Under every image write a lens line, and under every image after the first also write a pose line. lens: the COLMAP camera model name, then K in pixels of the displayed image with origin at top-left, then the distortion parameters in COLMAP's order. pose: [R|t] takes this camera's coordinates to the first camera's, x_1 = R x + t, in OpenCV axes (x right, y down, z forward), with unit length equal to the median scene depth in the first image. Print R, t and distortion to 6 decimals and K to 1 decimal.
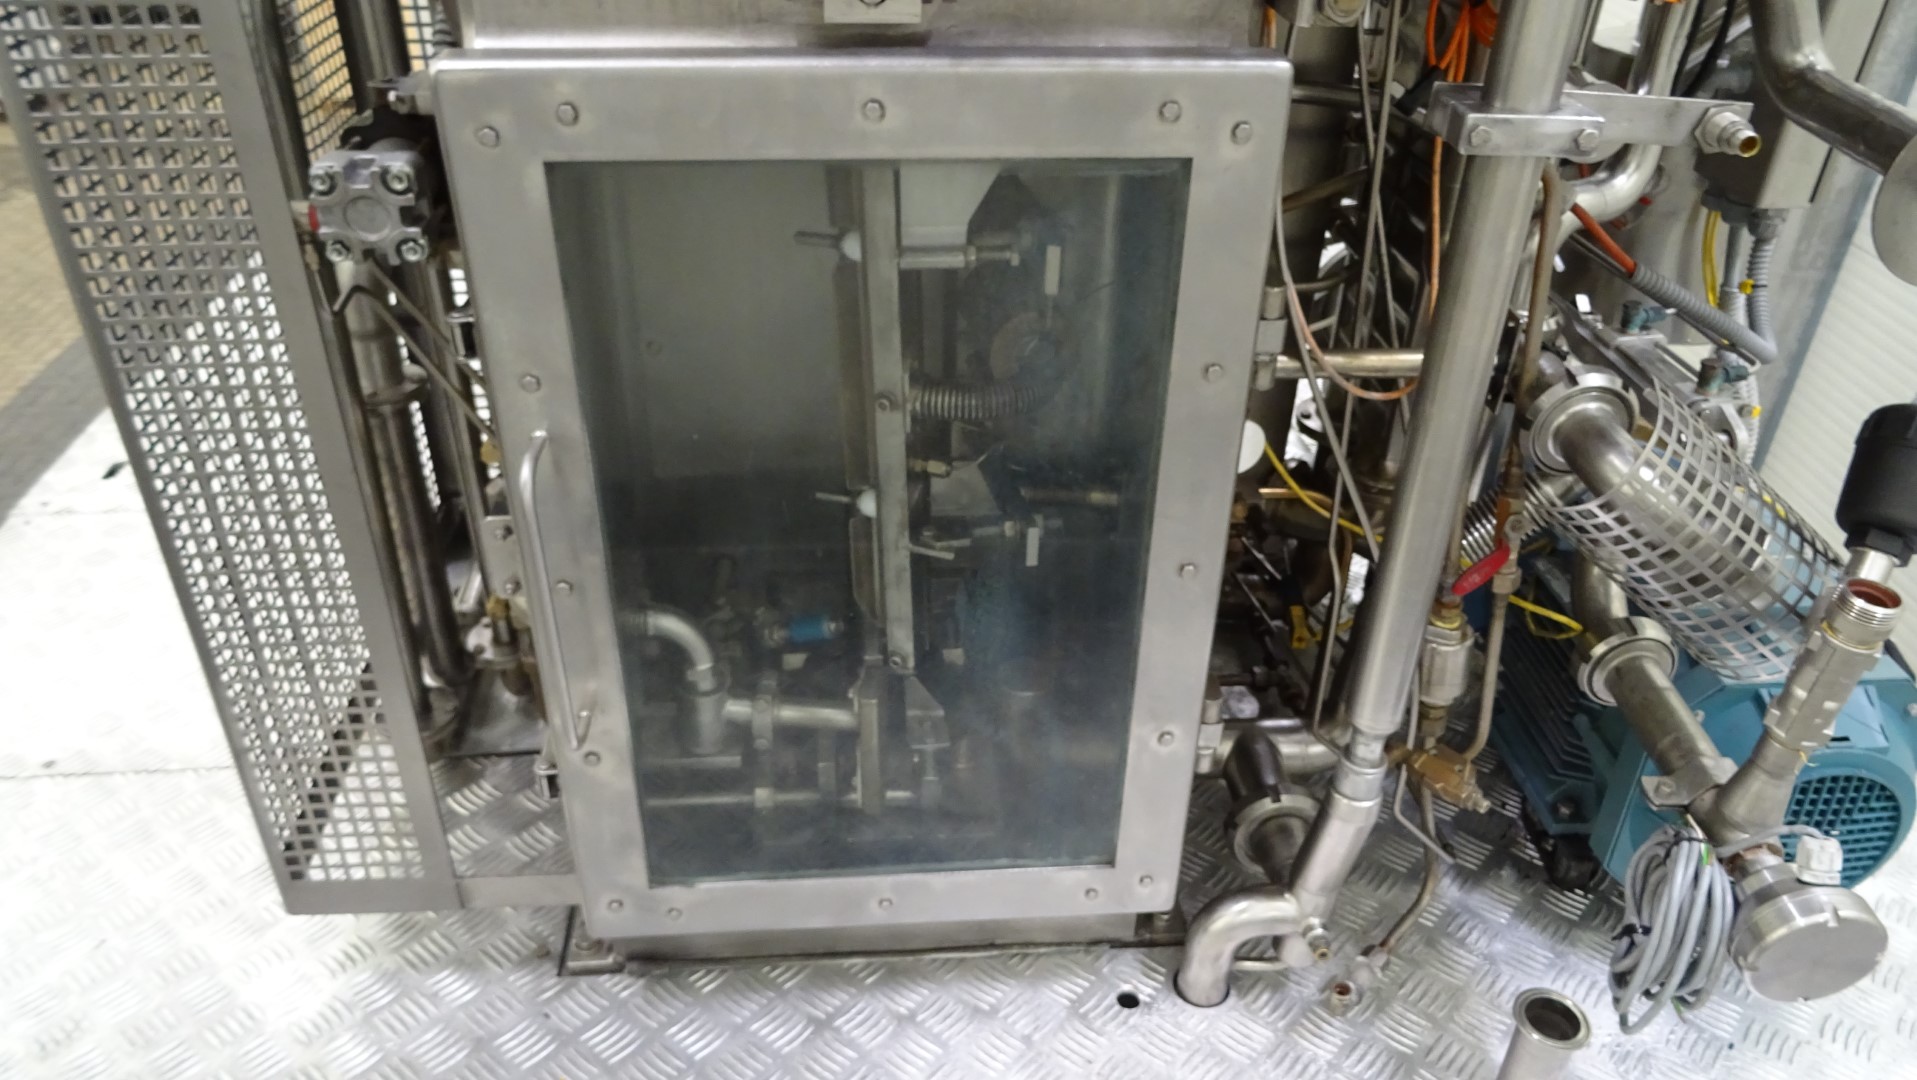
lens RADIAL K [[1370.2, 0, 961.2], [0, 1370.2, 530.6], [0, 0, 1]] dist [-0.002413, 0.000999]
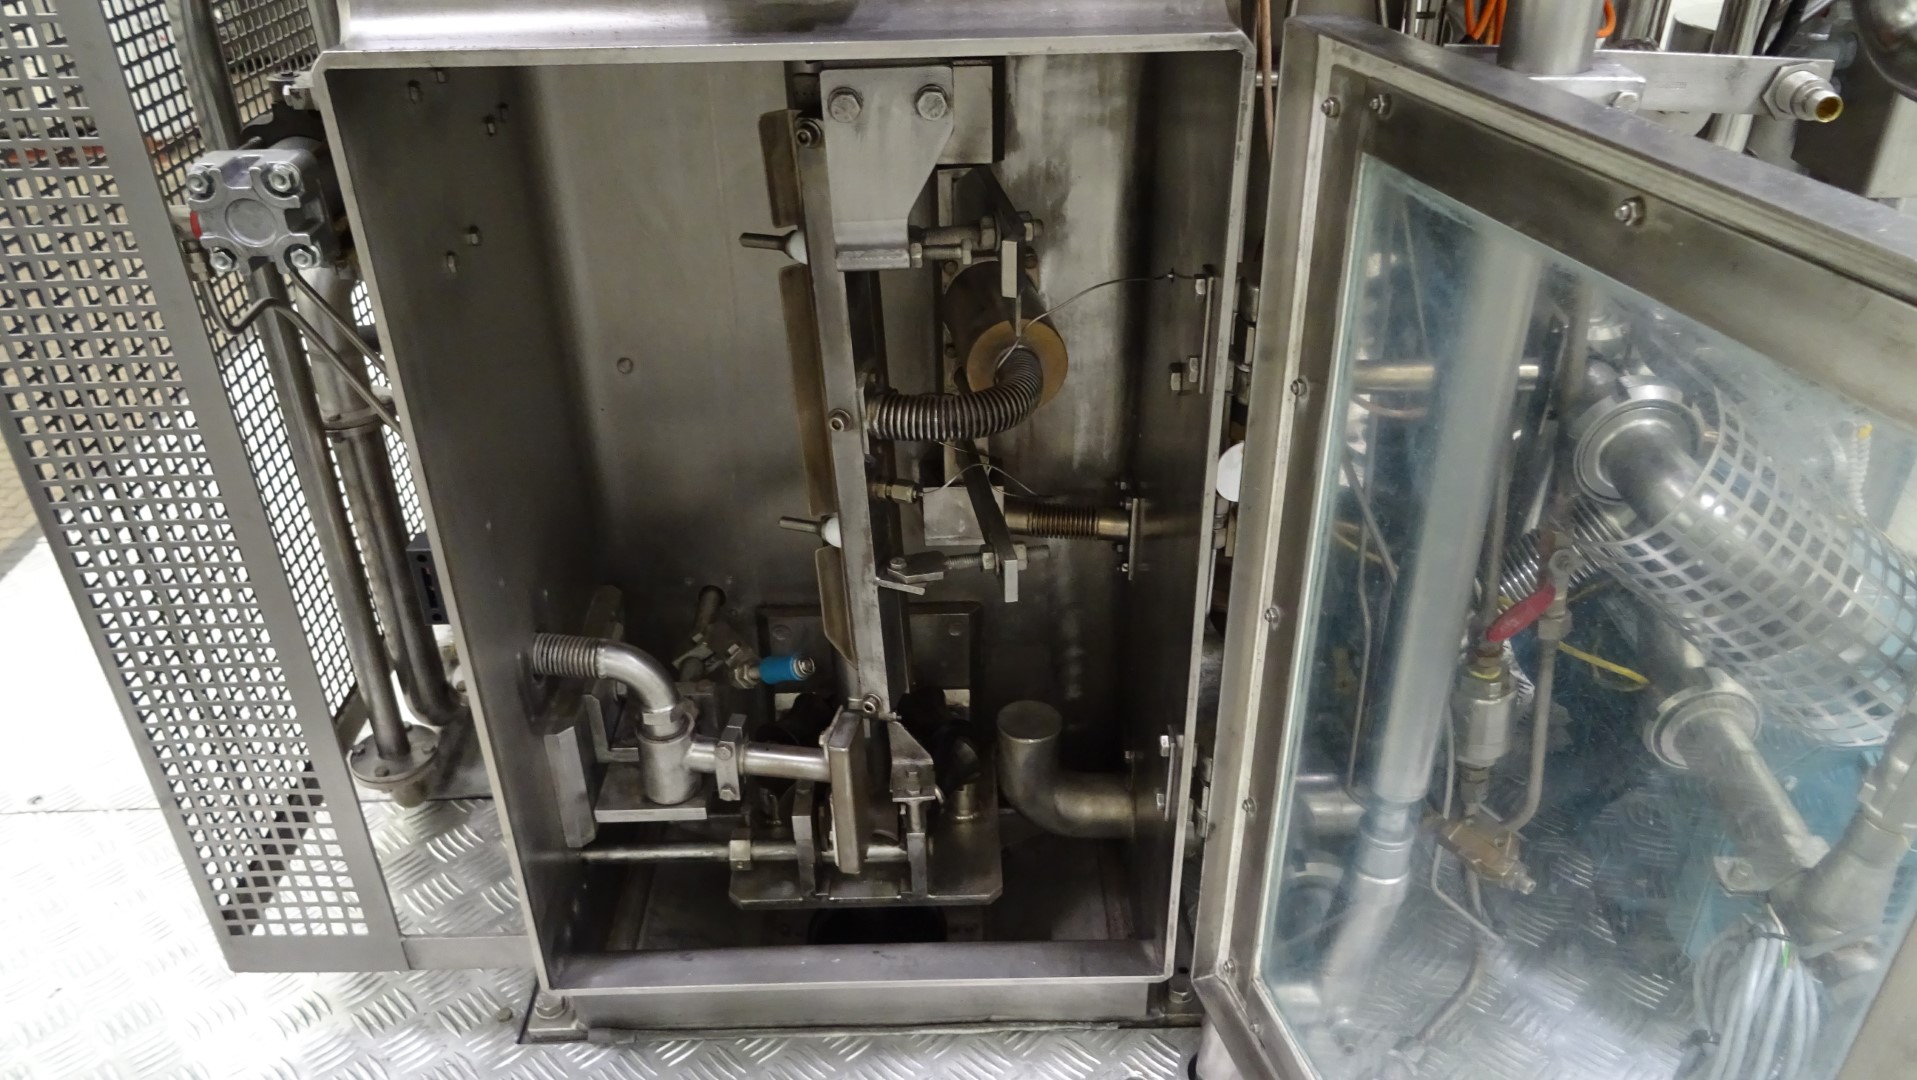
lens RADIAL K [[1386.1, 0, 959.6], [0, 1386.1, 535.6], [0, 0, 1]] dist [-0.011788, 0.007406]
pose [[0.997387, 0.000905, -0.072238, 0.086272], [-0.001932, 0.999898, -0.014146, -0.006589], [0.072218, 0.014248, 0.997287, 0.100551]]
